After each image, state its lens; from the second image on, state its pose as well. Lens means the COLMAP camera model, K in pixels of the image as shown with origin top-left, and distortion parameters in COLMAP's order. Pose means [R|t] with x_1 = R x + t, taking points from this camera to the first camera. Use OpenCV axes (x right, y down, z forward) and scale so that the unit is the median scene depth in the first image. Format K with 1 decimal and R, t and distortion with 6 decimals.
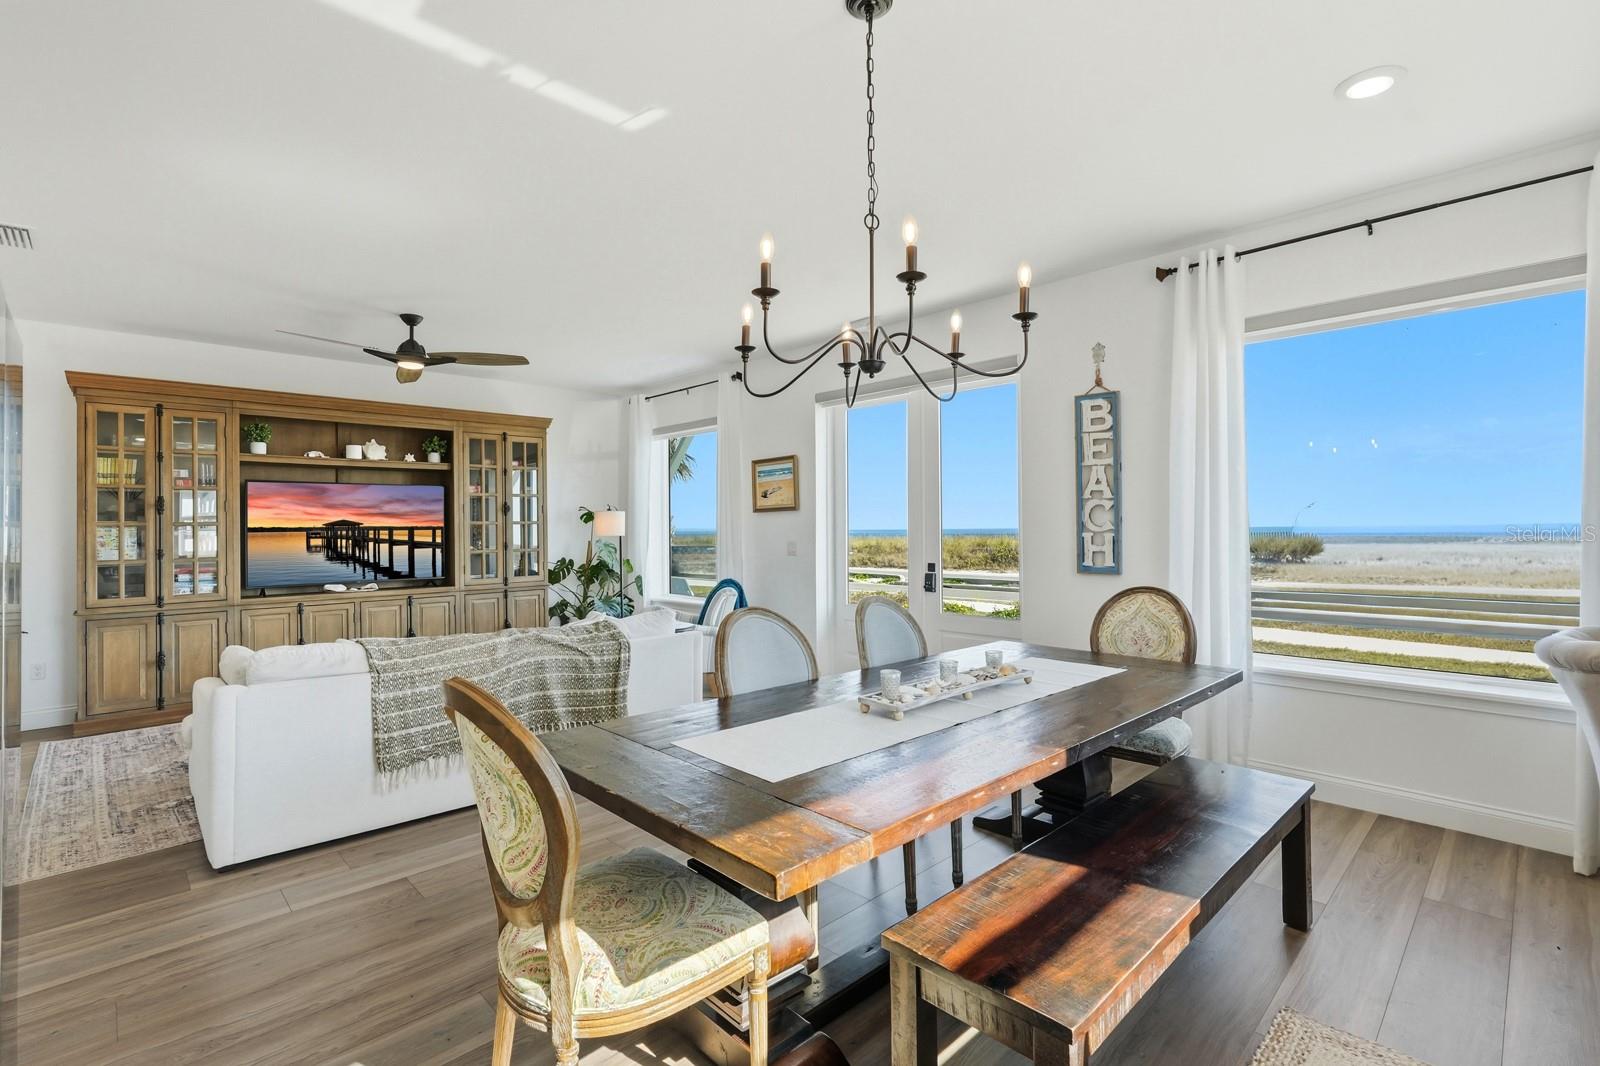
lens RADIAL K [[709.2, 0, 801.2], [0, 709.2, 520.5], [0, 0, 1]] dist [-0.015248, 0.006951]
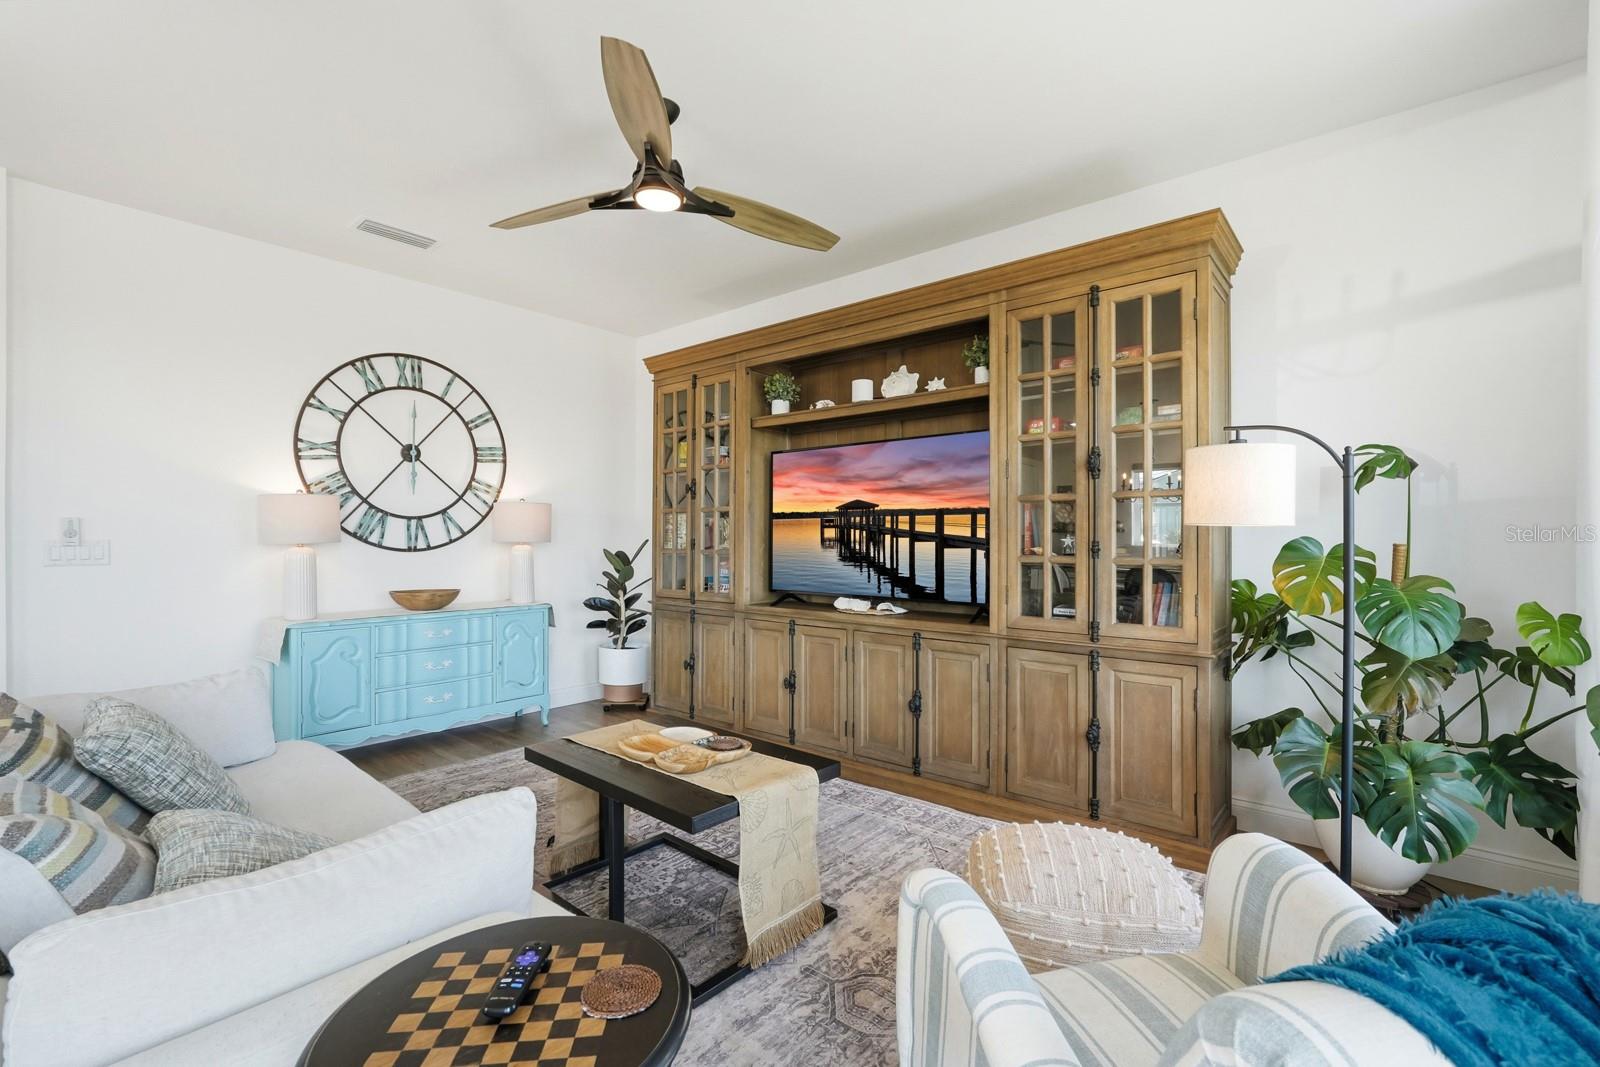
lens RADIAL K [[709.2, 0, 800.2], [0, 709.2, 531.1], [0, 0, 1]] dist [-0.015248, 0.006951]
pose [[0.090733, 0.009208, -0.995833, -0.007091], [0.011963, 0.999875, 0.010335, 0.021494], [0.995803, -0.012851, 0.090611, 0.922734]]
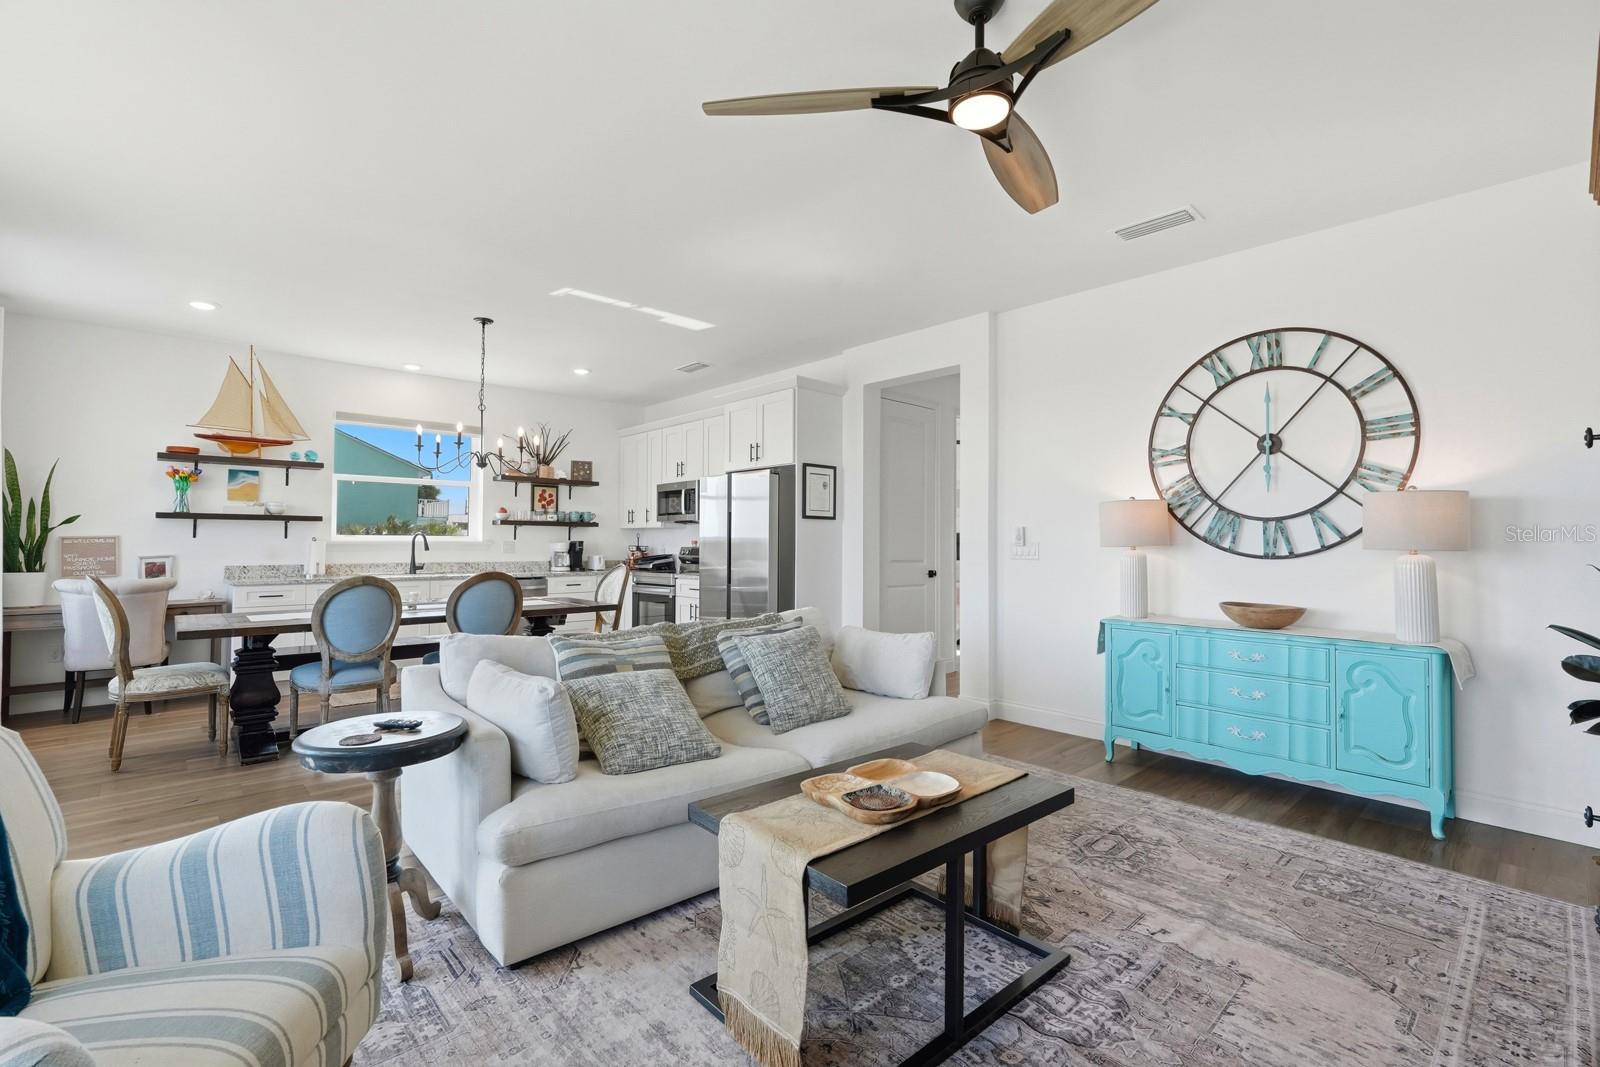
lens RADIAL K [[709.2, 0, 807.8], [0, 709.2, 523.7], [0, 0, 1]] dist [-0.015248, 0.006951]
pose [[-0.999694, 0.006975, 0.023726, -0.400486], [0.006097, 0.999301, -0.036870, 0.035644], [-0.023967, -0.036714, -0.999038, 1.240941]]
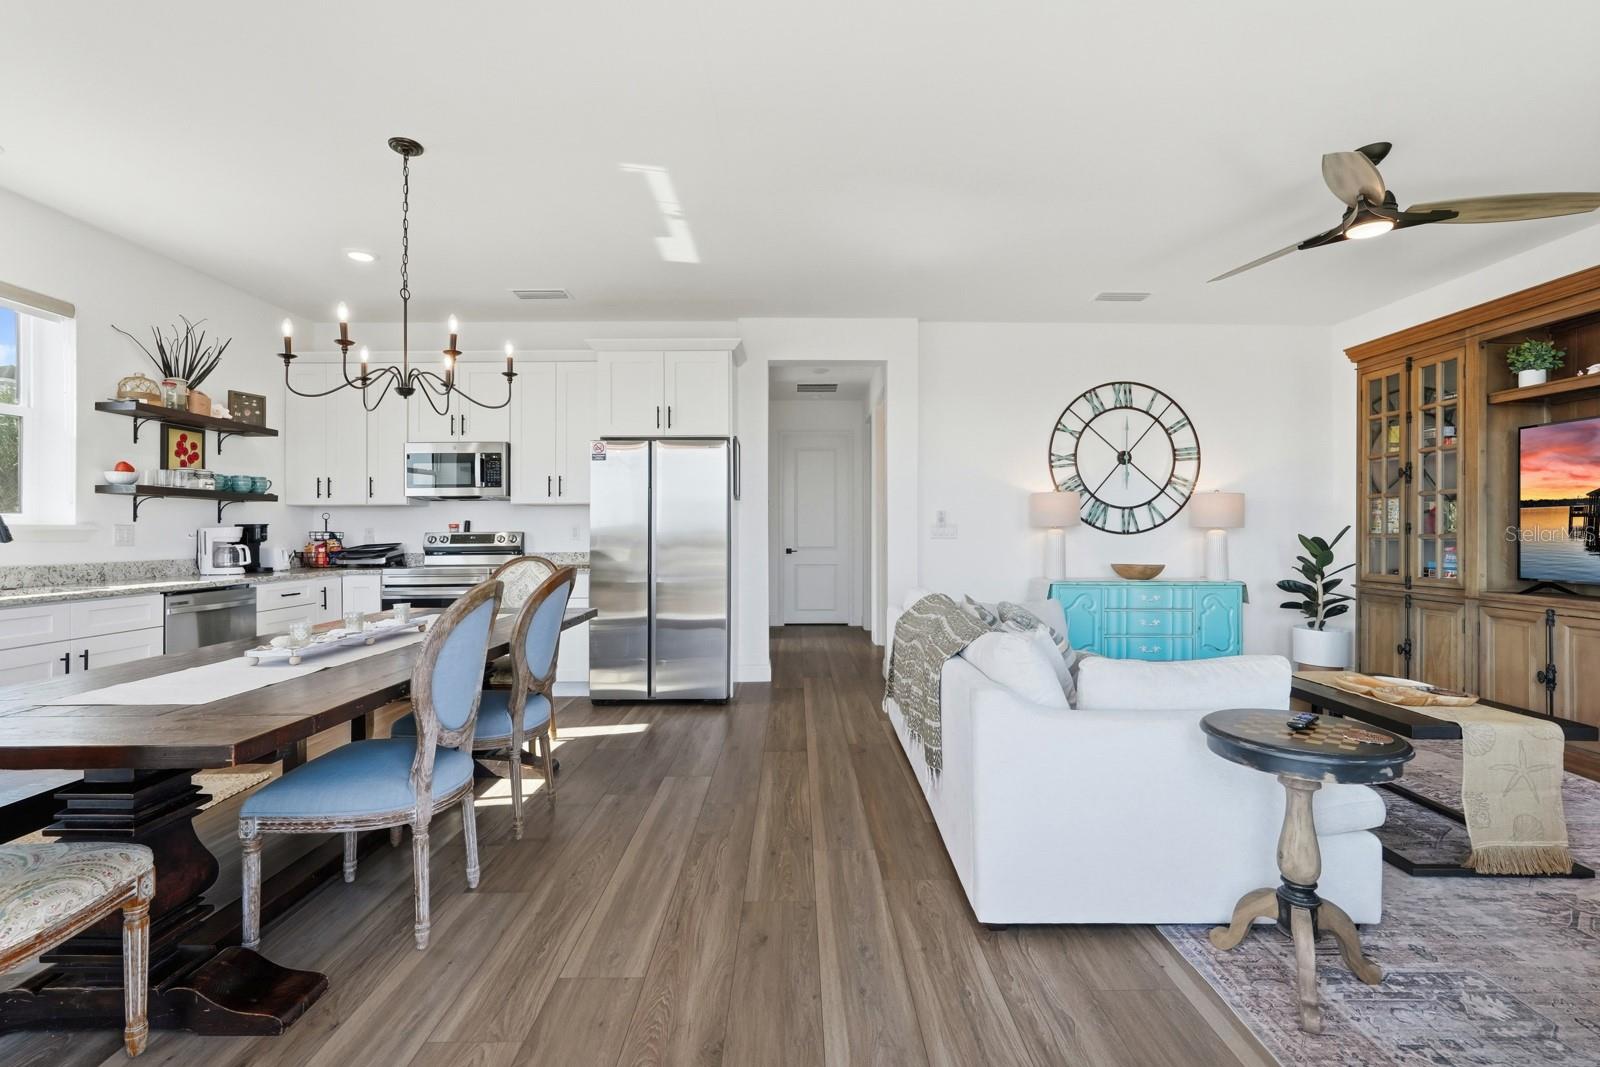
lens RADIAL K [[709.2, 0, 802.7], [0, 709.2, 524.1], [0, 0, 1]] dist [-0.015248, 0.006951]
pose [[-0.693245, 0.005271, -0.720683, 0.218550], [0.016185, 0.999835, -0.008257, 0.033540], [0.720521, -0.017388, -0.693215, 0.932389]]
